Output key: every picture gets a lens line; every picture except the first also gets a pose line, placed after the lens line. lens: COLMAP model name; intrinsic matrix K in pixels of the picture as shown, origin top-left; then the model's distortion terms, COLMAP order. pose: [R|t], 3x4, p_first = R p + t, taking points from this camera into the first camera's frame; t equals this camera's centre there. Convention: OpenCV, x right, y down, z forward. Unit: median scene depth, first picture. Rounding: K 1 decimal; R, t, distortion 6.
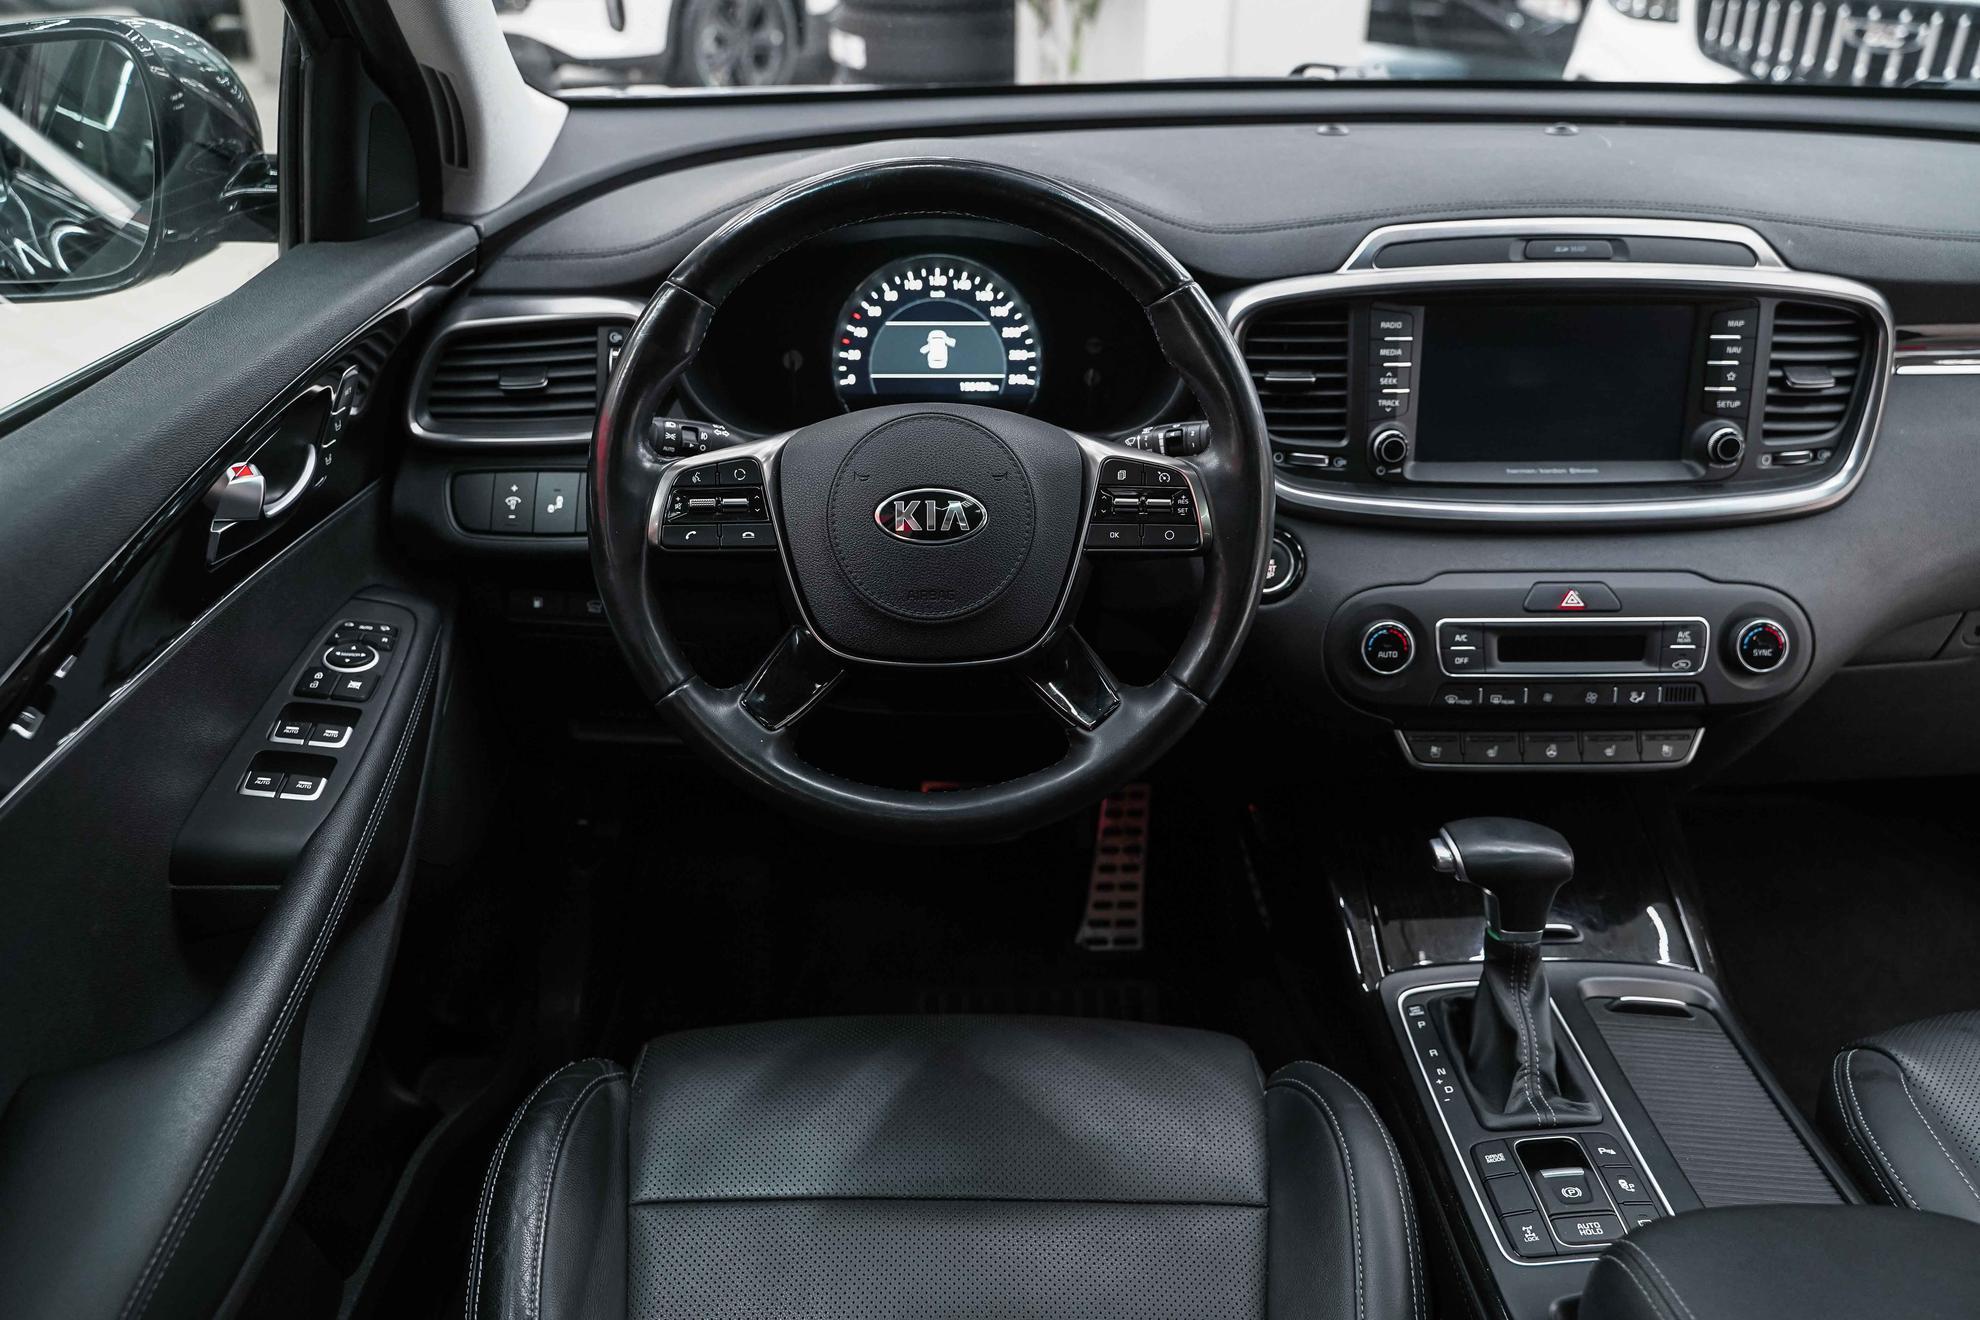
lens RADIAL K [[1609.9, 0, 980.5], [0, 1609.9, 647.6], [0, 0, 1]] dist [-0.002119, -0.004872]
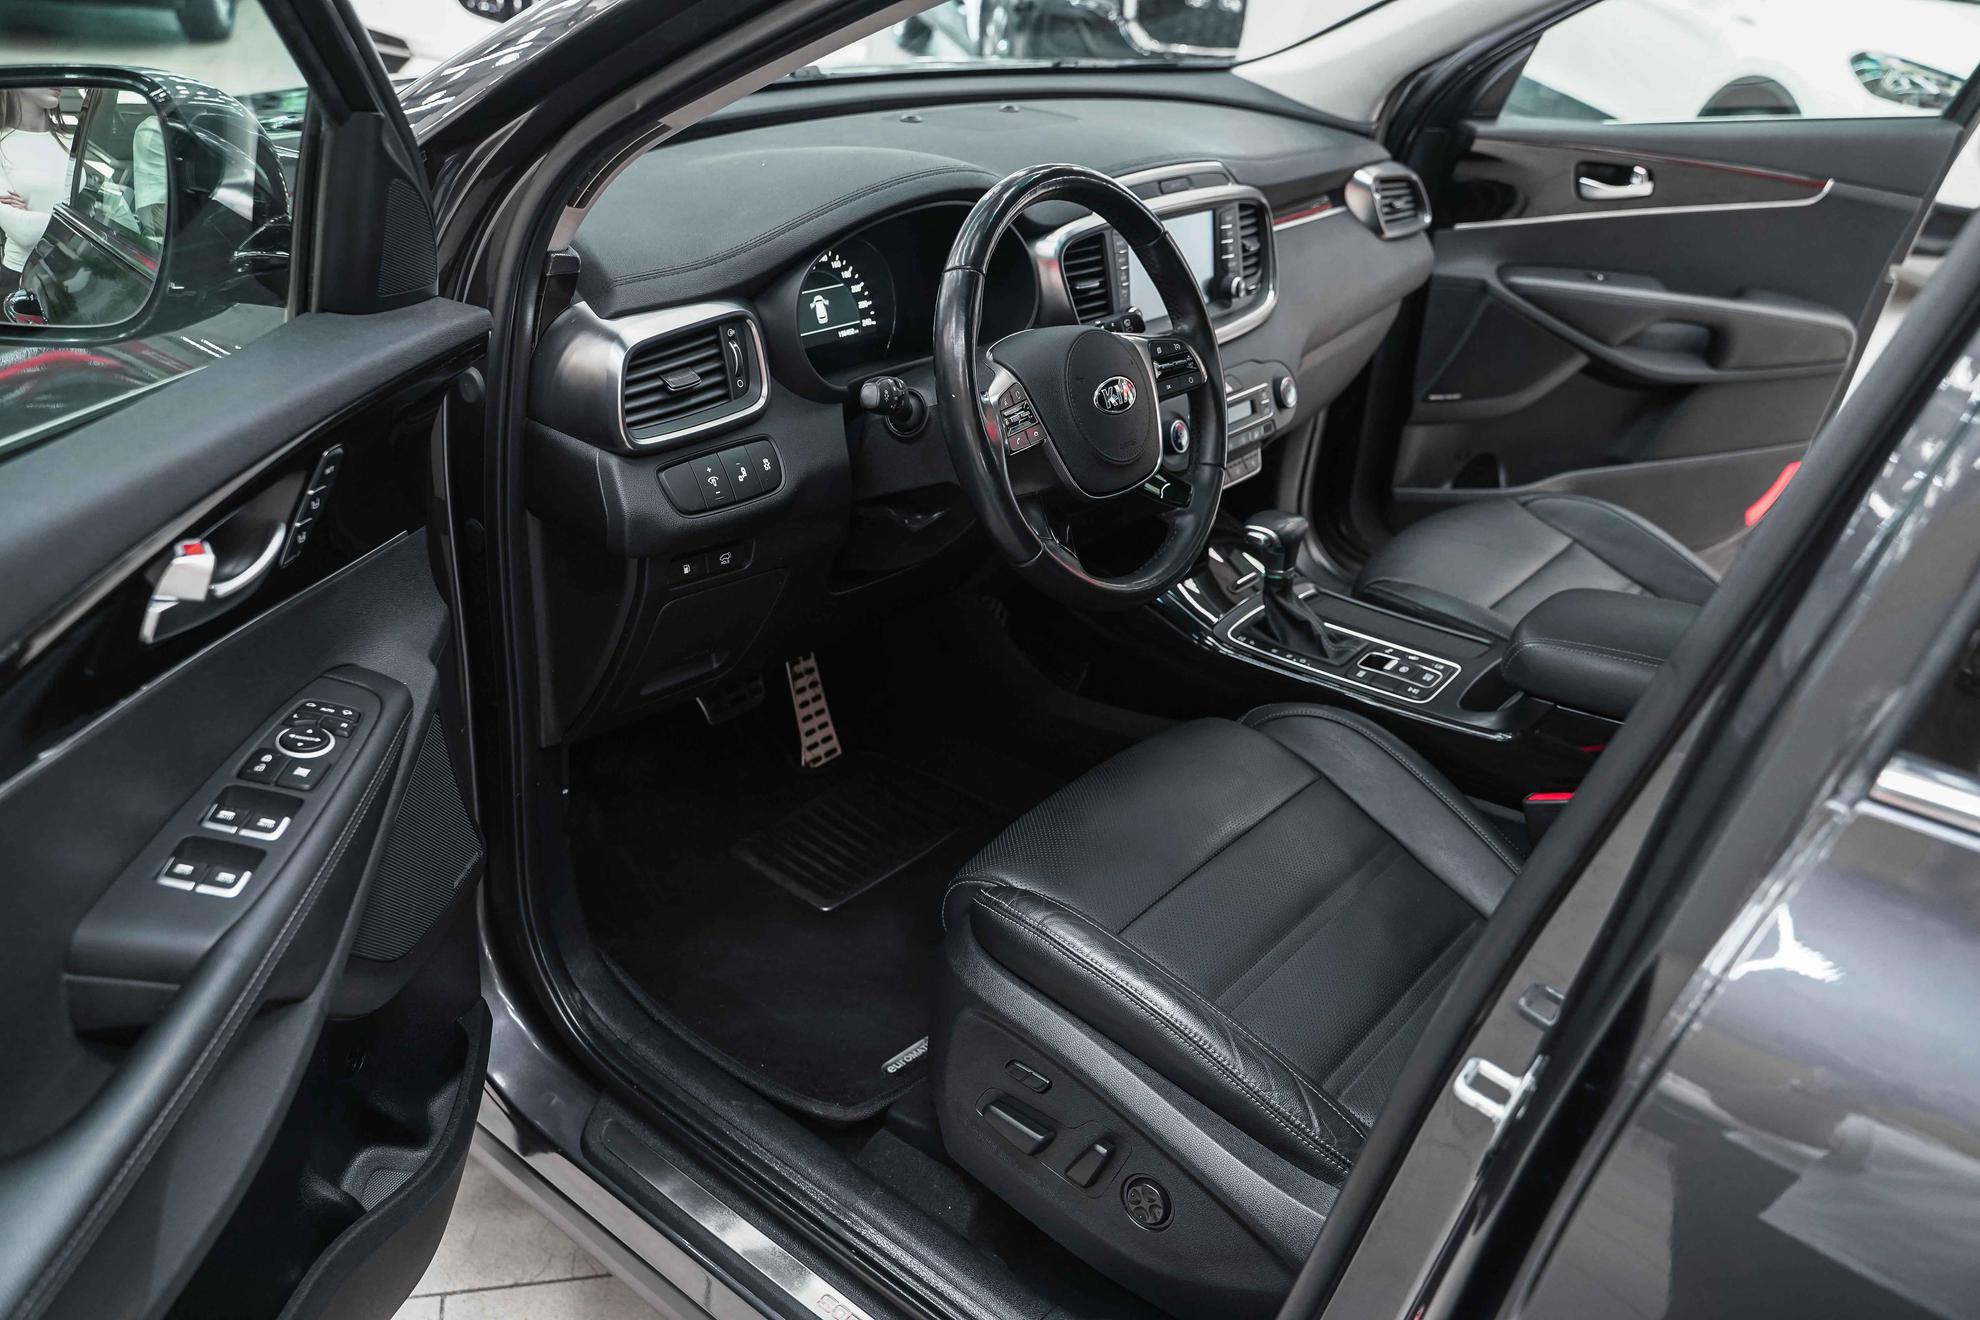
lens RADIAL K [[1564.4, 0, 1012.2], [0, 1564.4, 660.5], [0, 0, 1]] dist [-0.010405, -0.001300]
pose [[0.618620, -0.316390, 0.719170, -1.062507], [0.270030, 0.945195, 0.183551, -0.120686], [-0.737830, 0.080649, 0.670151, 0.059692]]
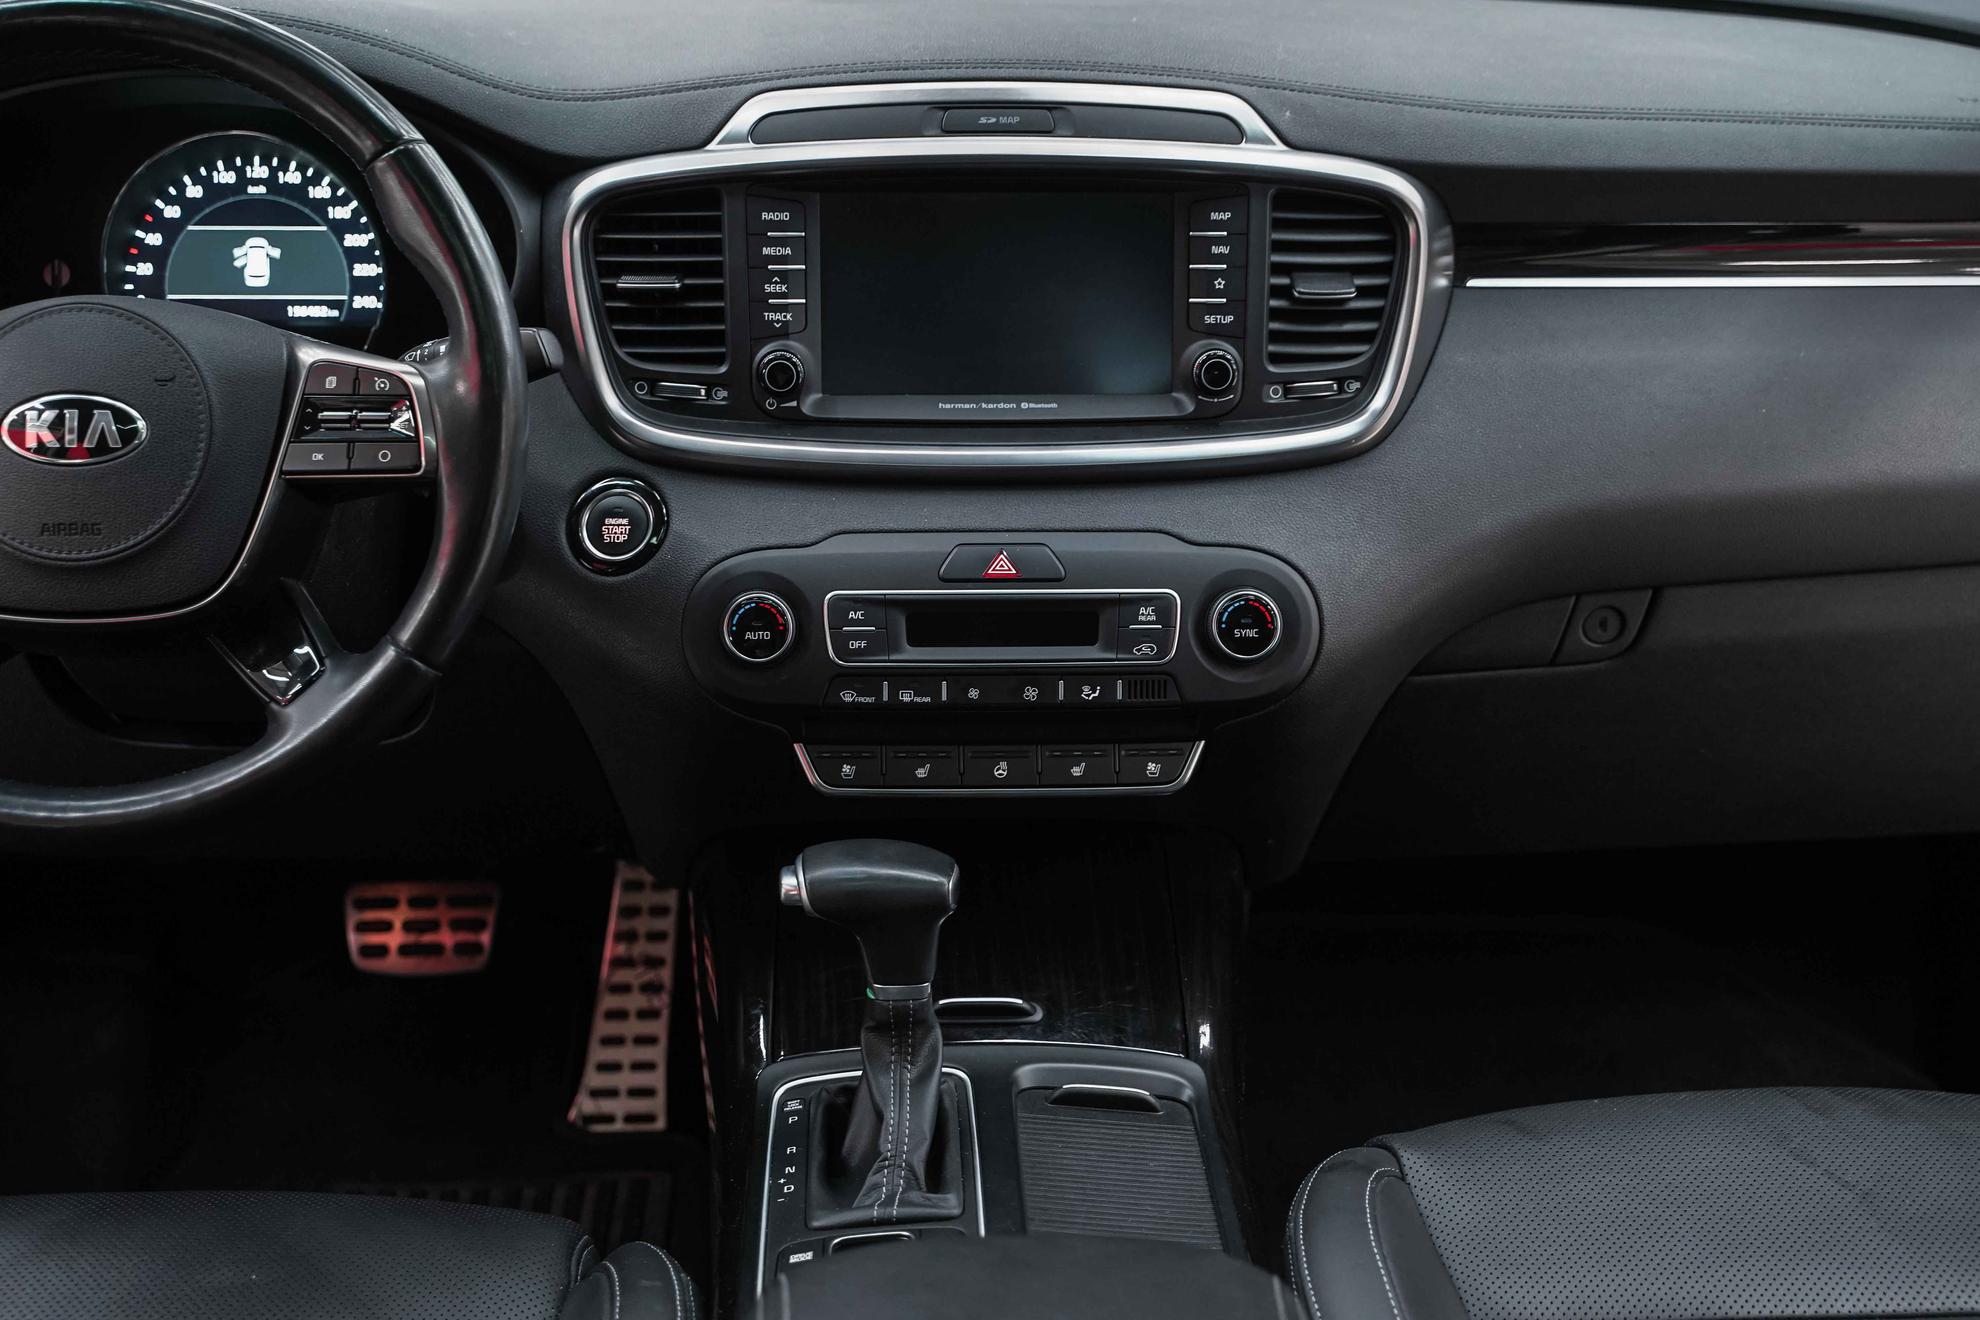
lens RADIAL K [[2568.8, 0, 990.0], [0, 2568.8, 660.0], [0, 0, 1]] dist [-0.005432, -0.013918]
pose [[0.999624, -0.001010, 0.027412, 0.320726], [0.003270, 0.996584, -0.082521, 0.113859], [-0.027235, 0.082580, 0.996212, -0.215779]]
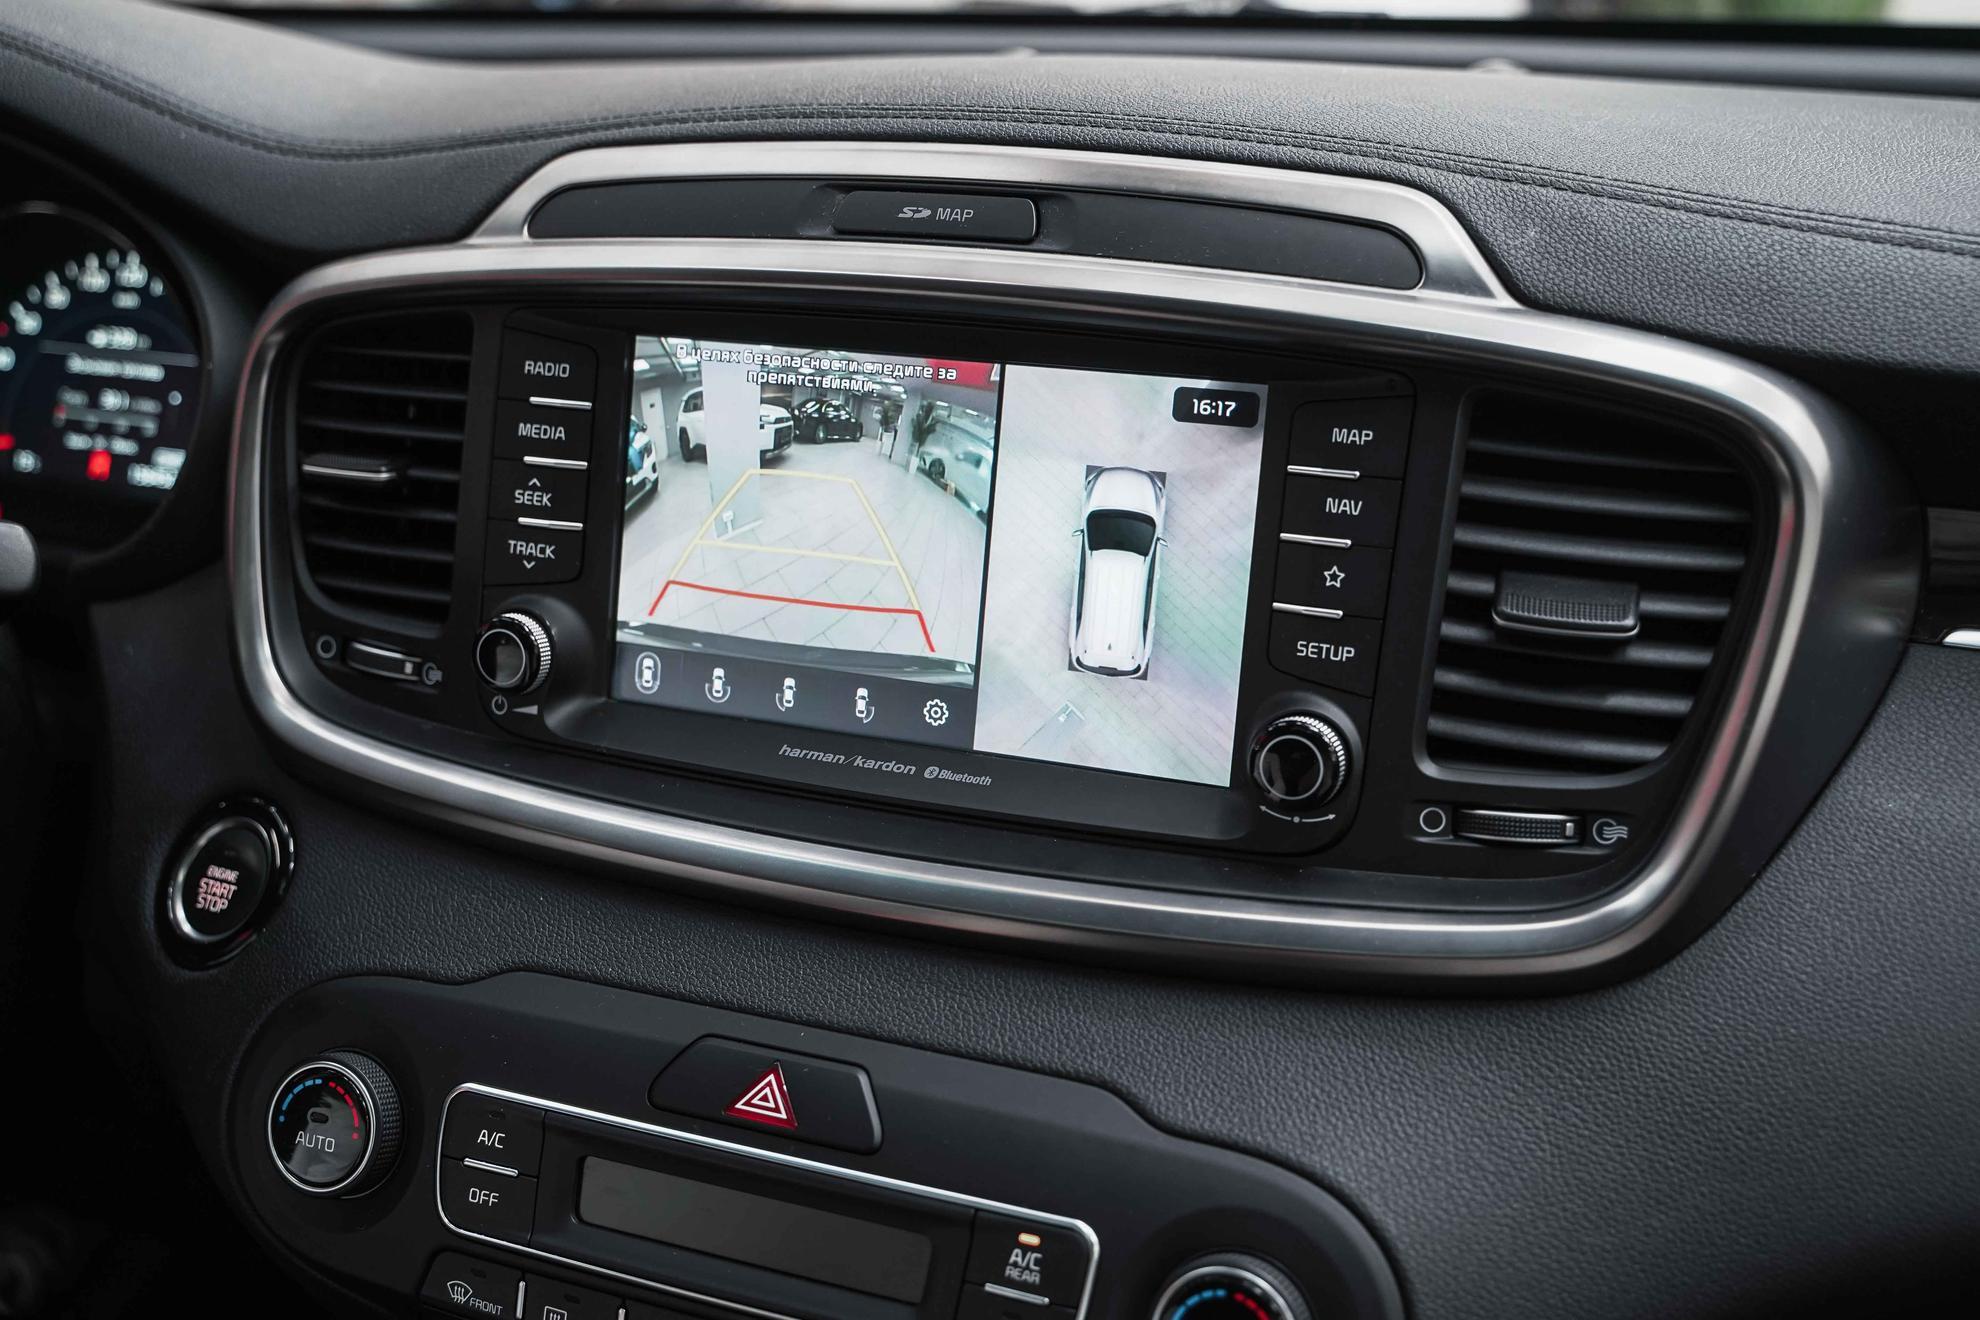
lens RADIAL K [[2106.8, 0, 990.0], [0, 2106.8, 660.0], [0, 0, 1]] dist [0.008460, -0.000593]
pose [[0.926389, 0.124610, -0.355352, 0.565312], [-0.180086, 0.975359, -0.127451, -0.074450], [0.330714, 0.182063, 0.926003, 0.529983]]
